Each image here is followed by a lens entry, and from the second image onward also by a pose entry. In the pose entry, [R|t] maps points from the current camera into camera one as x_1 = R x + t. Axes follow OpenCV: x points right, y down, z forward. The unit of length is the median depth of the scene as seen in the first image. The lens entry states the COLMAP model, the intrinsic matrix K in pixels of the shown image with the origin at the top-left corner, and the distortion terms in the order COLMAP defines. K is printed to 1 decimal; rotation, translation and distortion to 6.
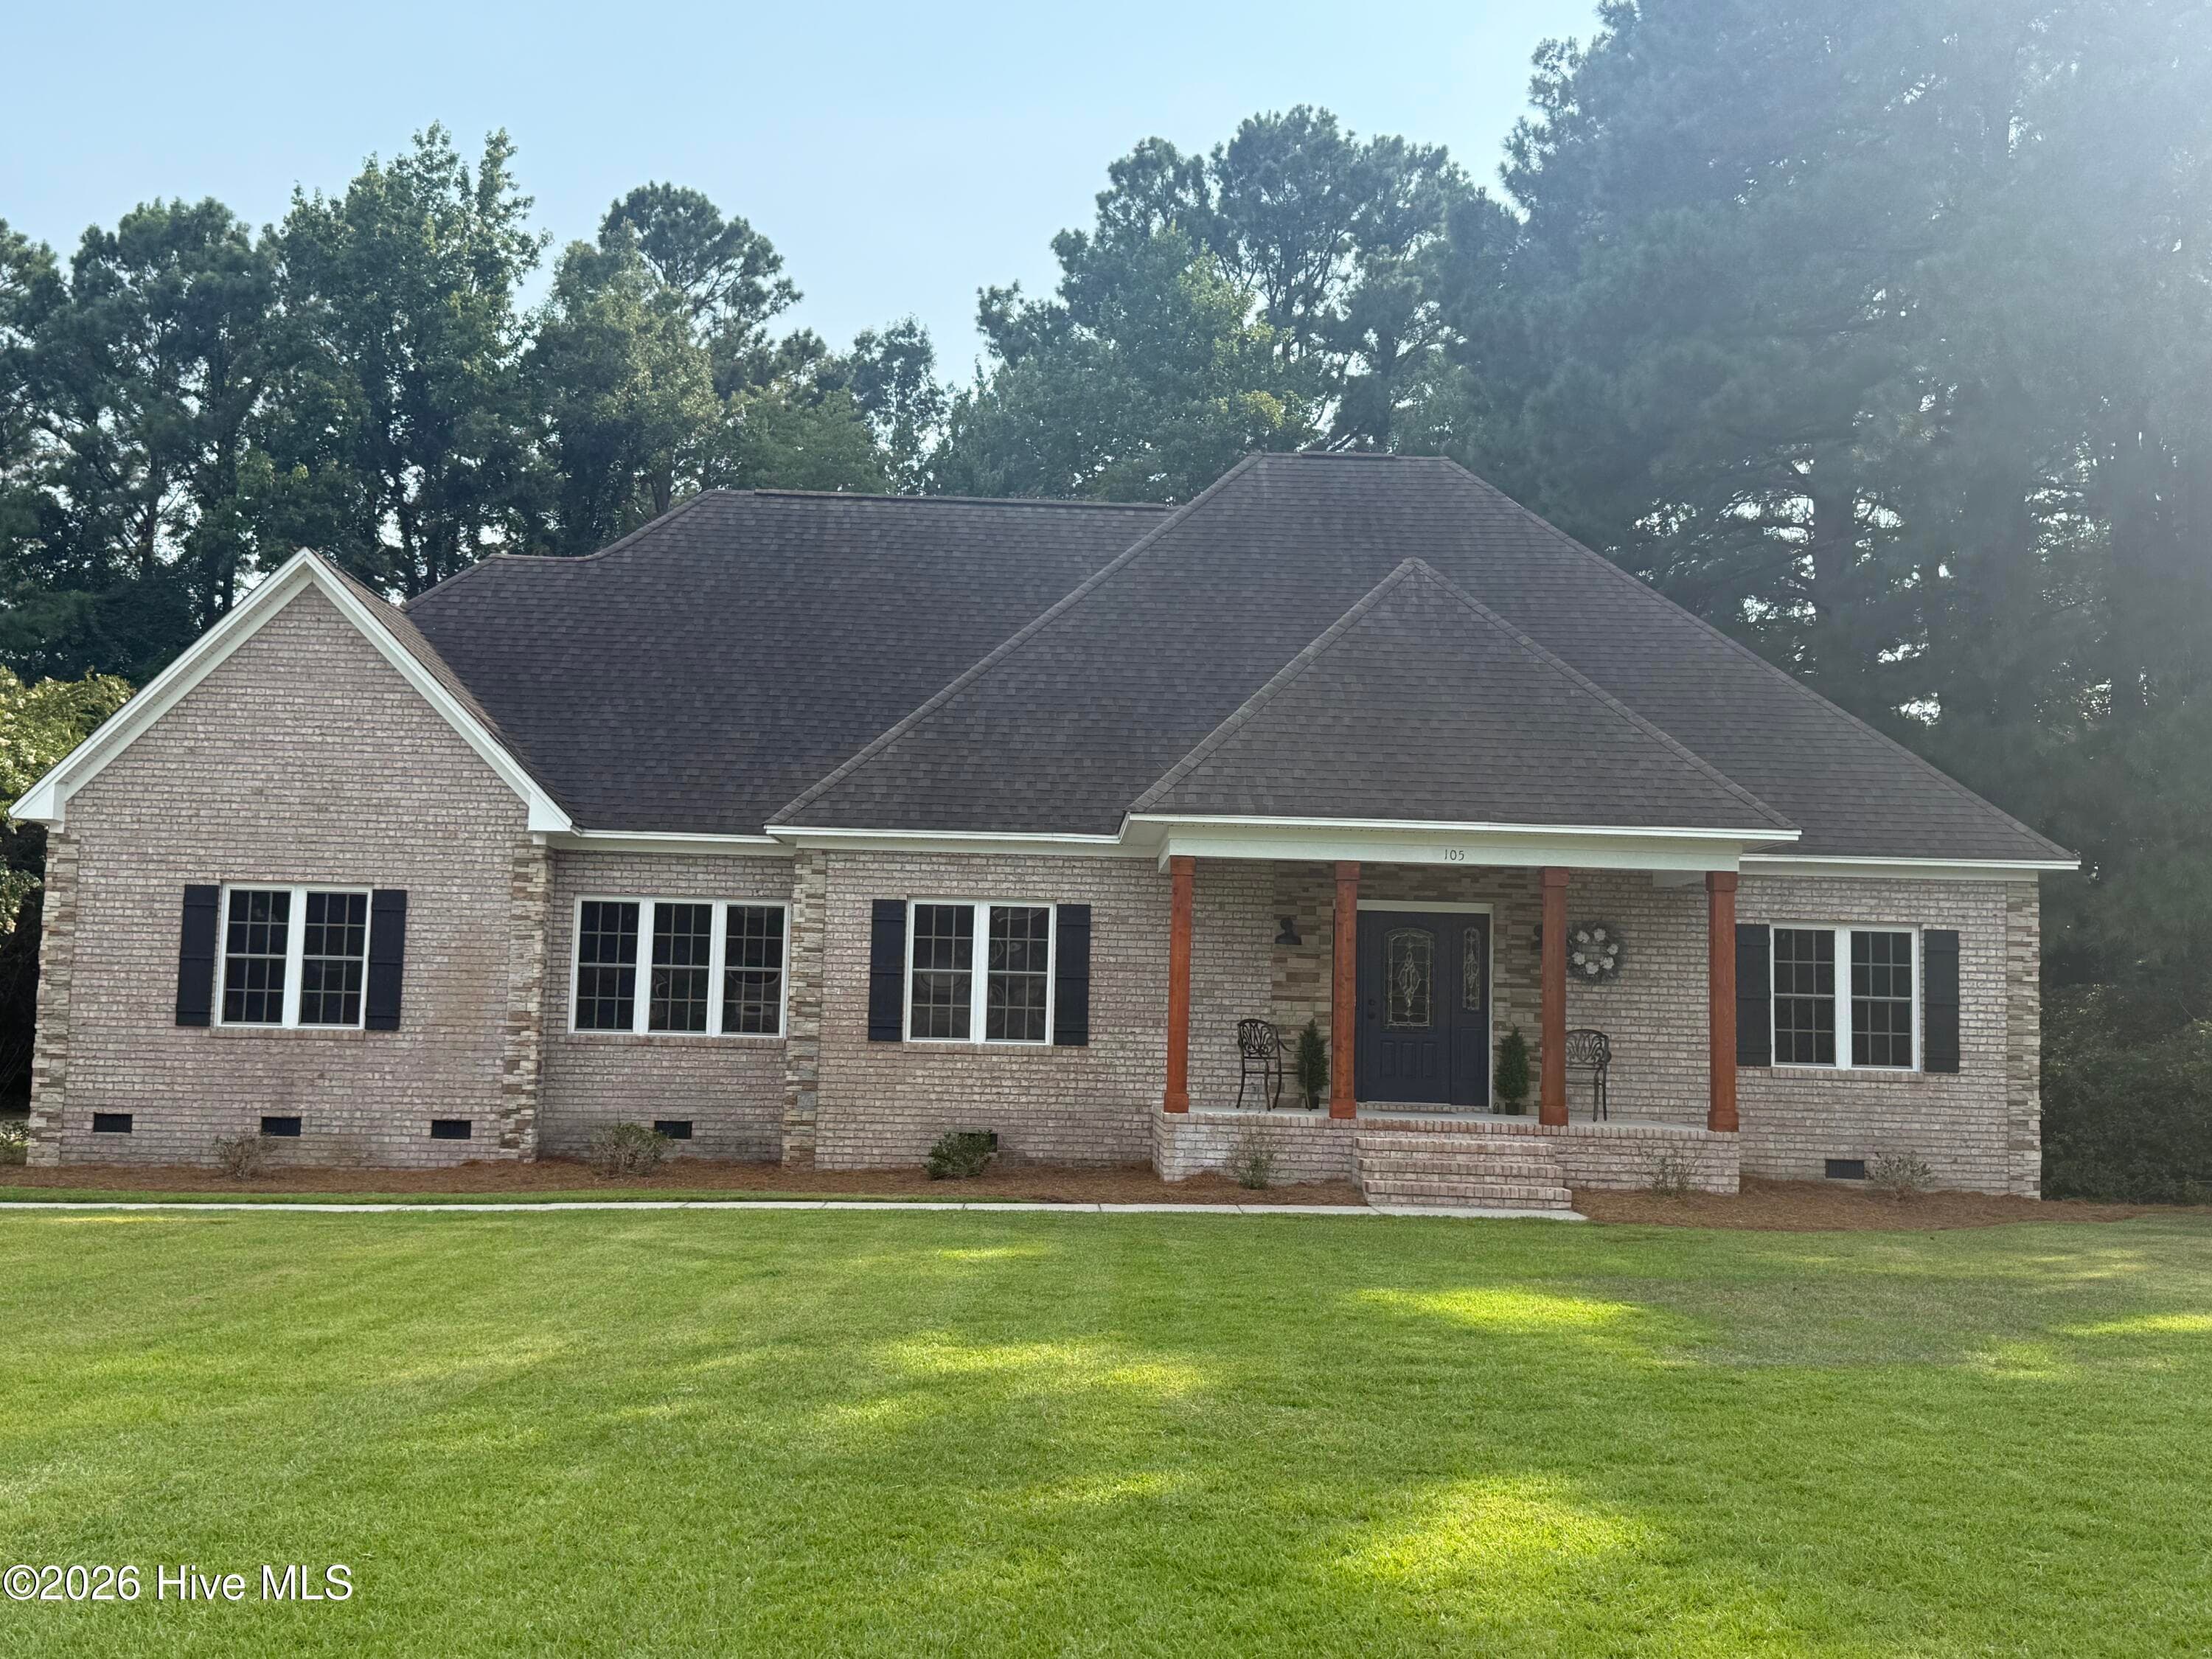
lens RADIAL K [[2267.0, 0, 1083.8], [0, 2267.0, 837.2], [0, 0, 1]] dist [0.193262, -0.464812]
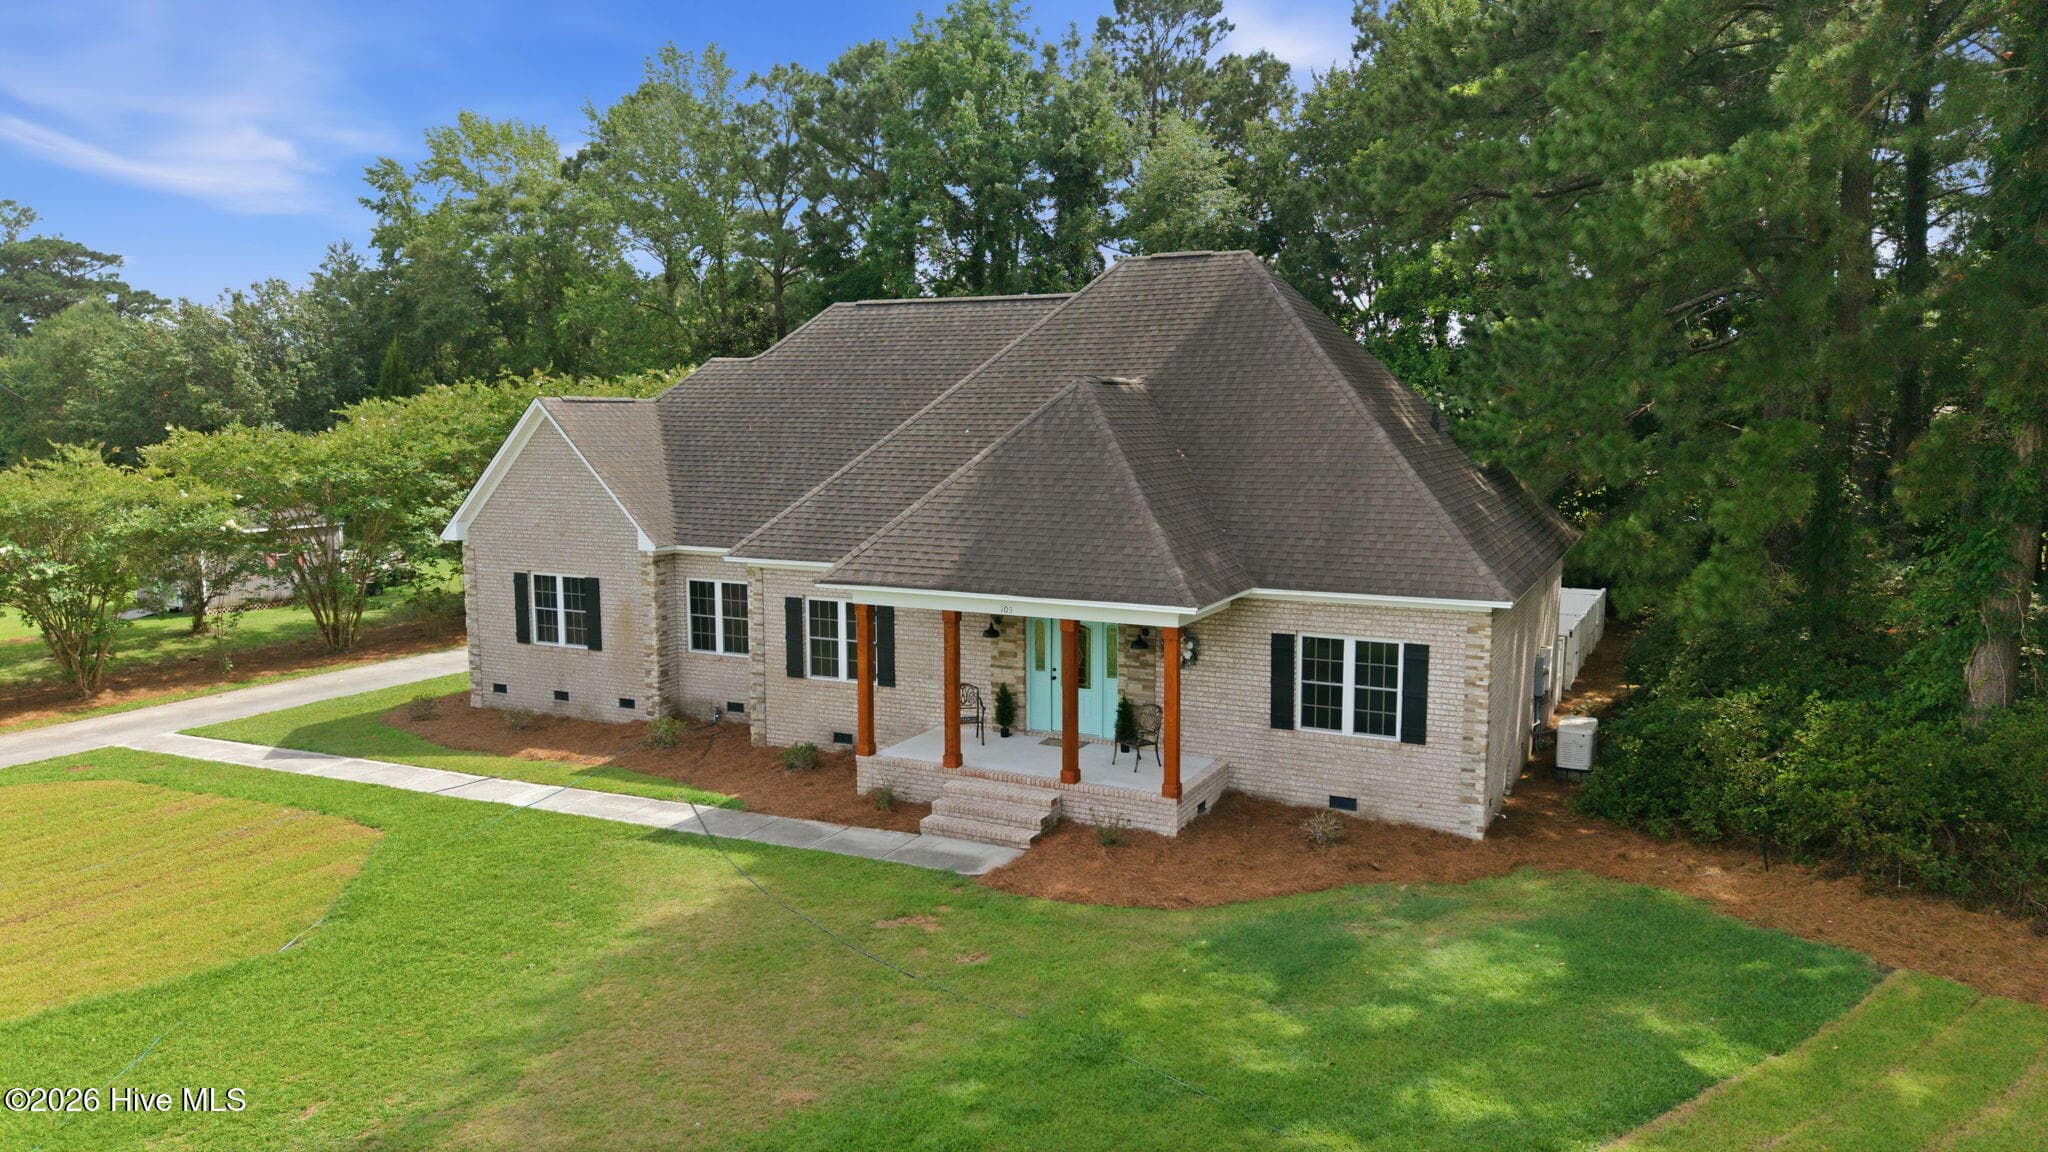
lens RADIAL K [[1379.4, 0, 1022.6], [0, 1379.4, 564.6], [0, 0, 1]] dist [0.090727, -0.137212]
pose [[0.883151, 0.026856, -0.468320, 0.550984], [0.065663, 0.981453, 0.180108, -0.171869], [0.464471, -0.189814, 0.865007, 0.178141]]
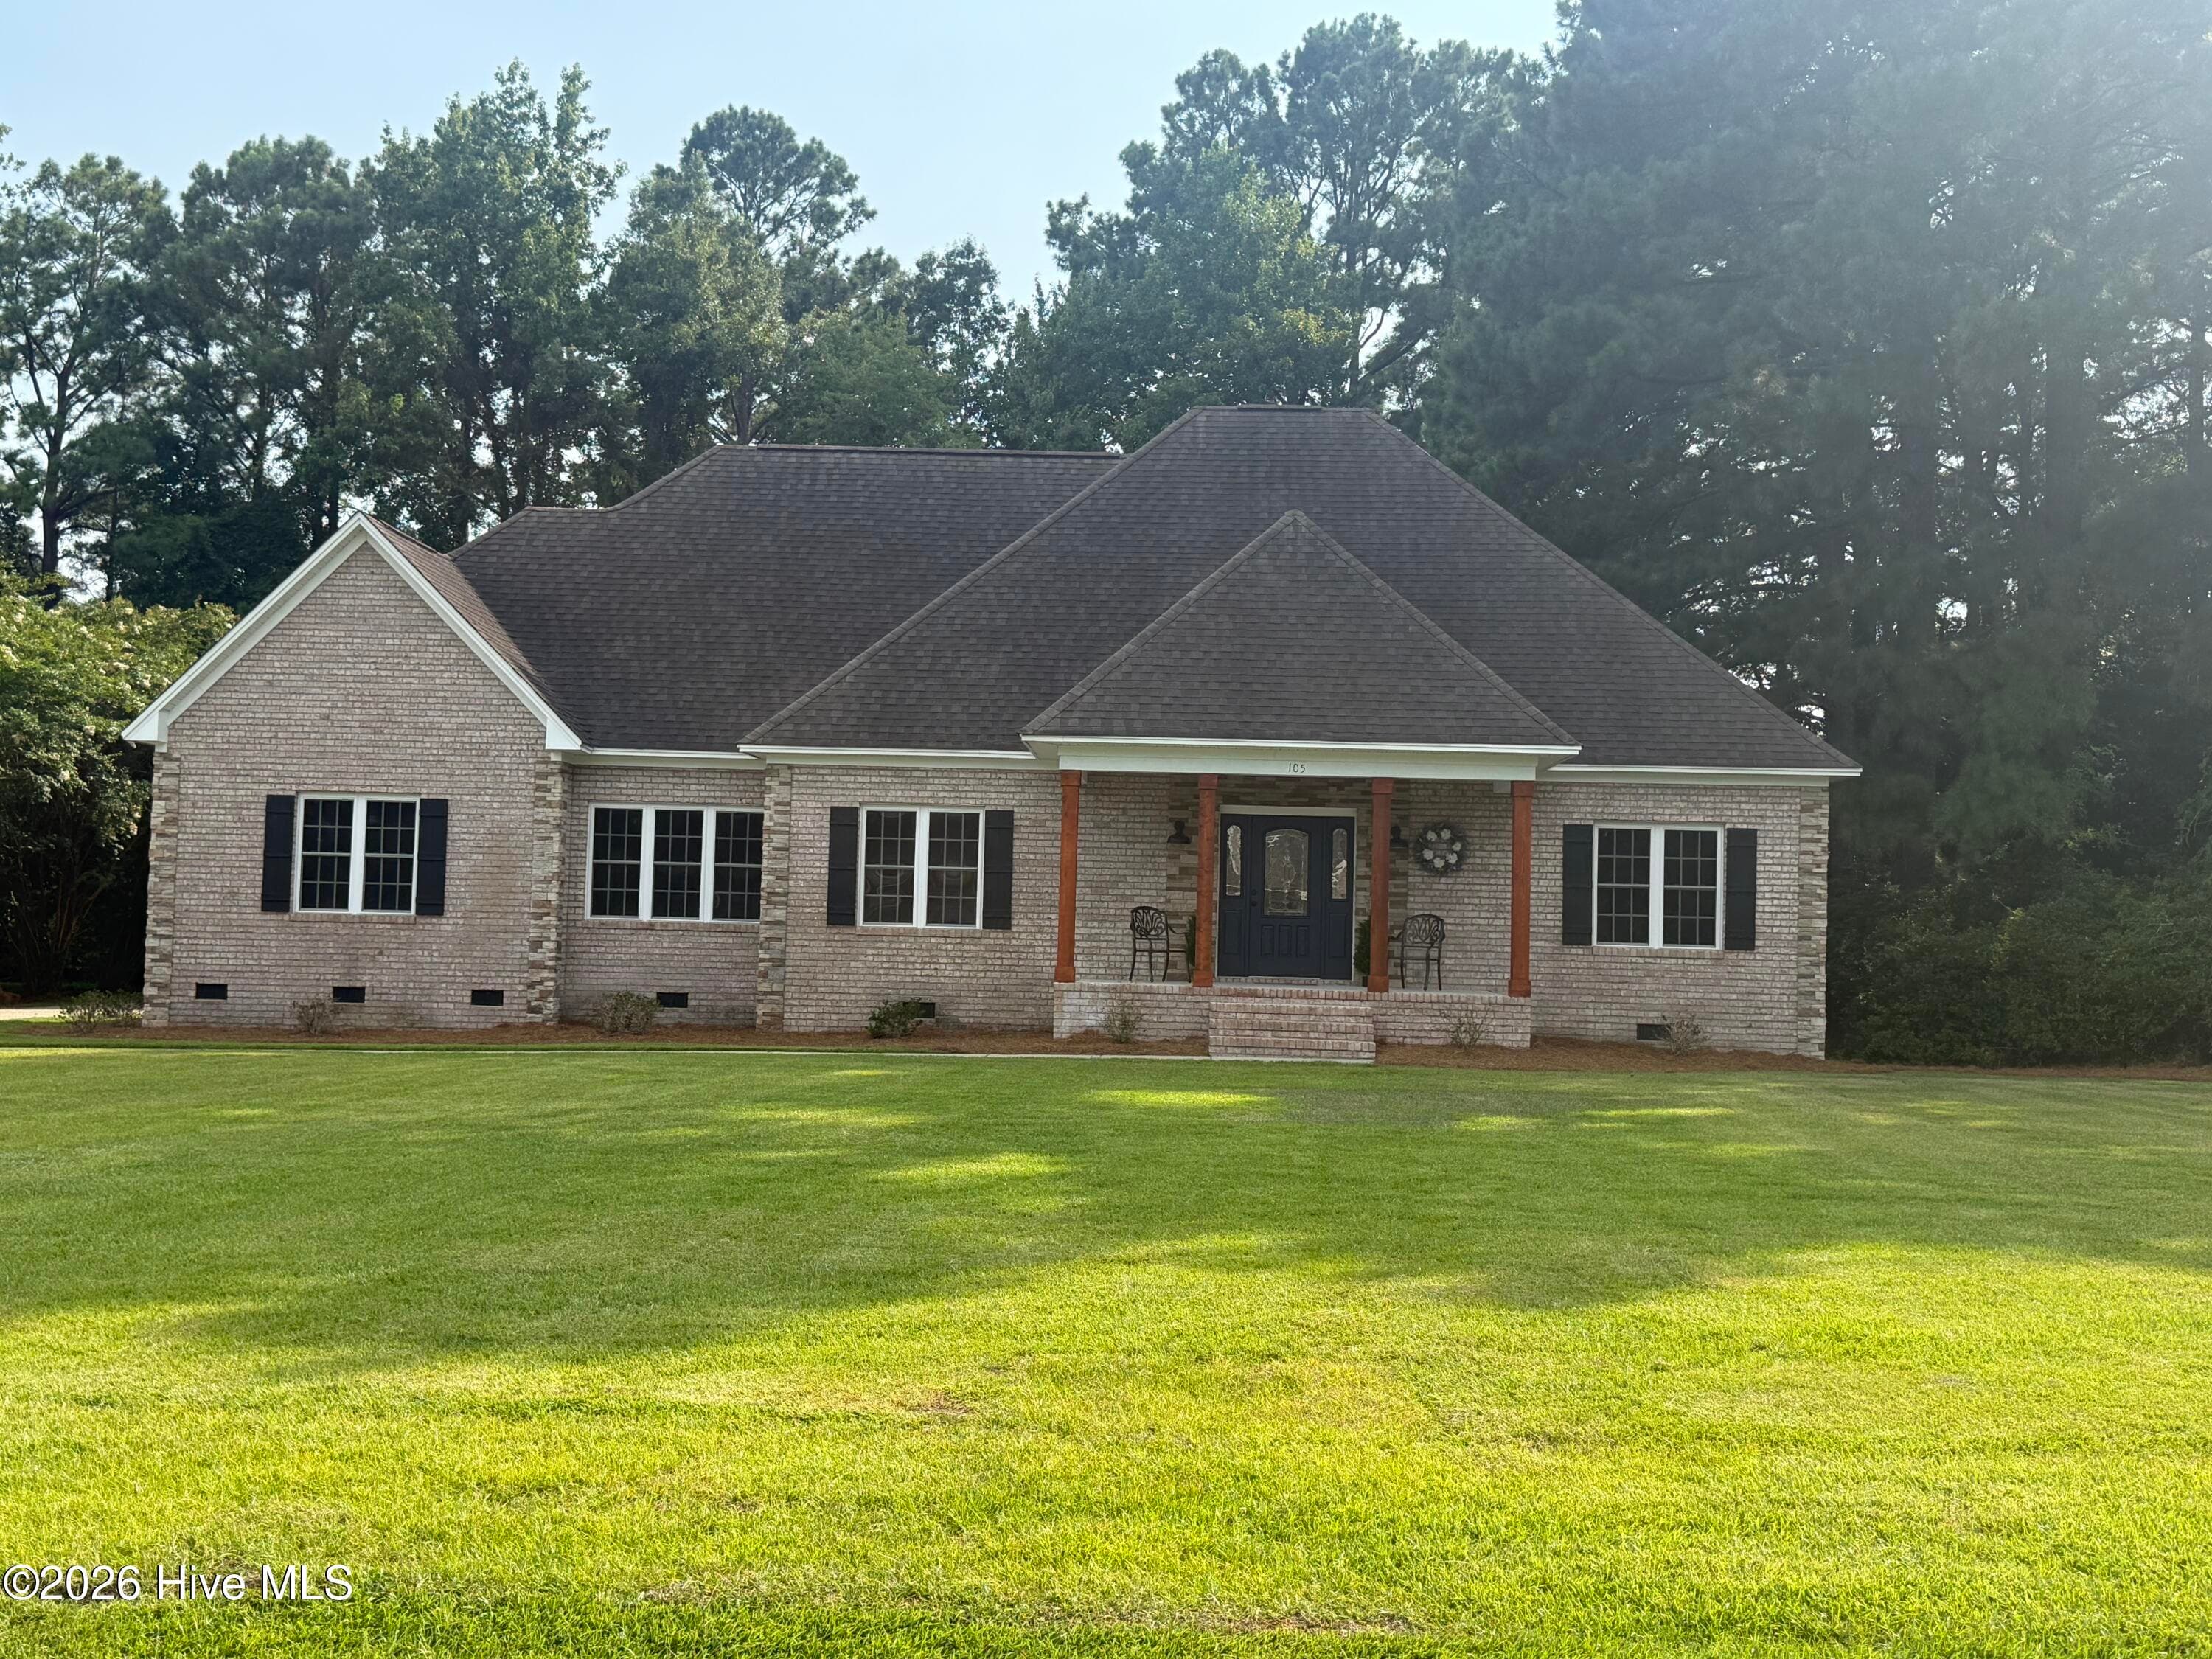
lens RADIAL K [[2392.9, 0, 1093.1], [0, 2392.9, 825.7], [0, 0, 1]] dist [0.193109, -0.455709]
pose [[0.997834, -0.002687, -0.065725, 0.124954], [0.005234, 0.999240, 0.038614, -0.010137], [0.065572, -0.038875, 0.997090, -0.238689]]
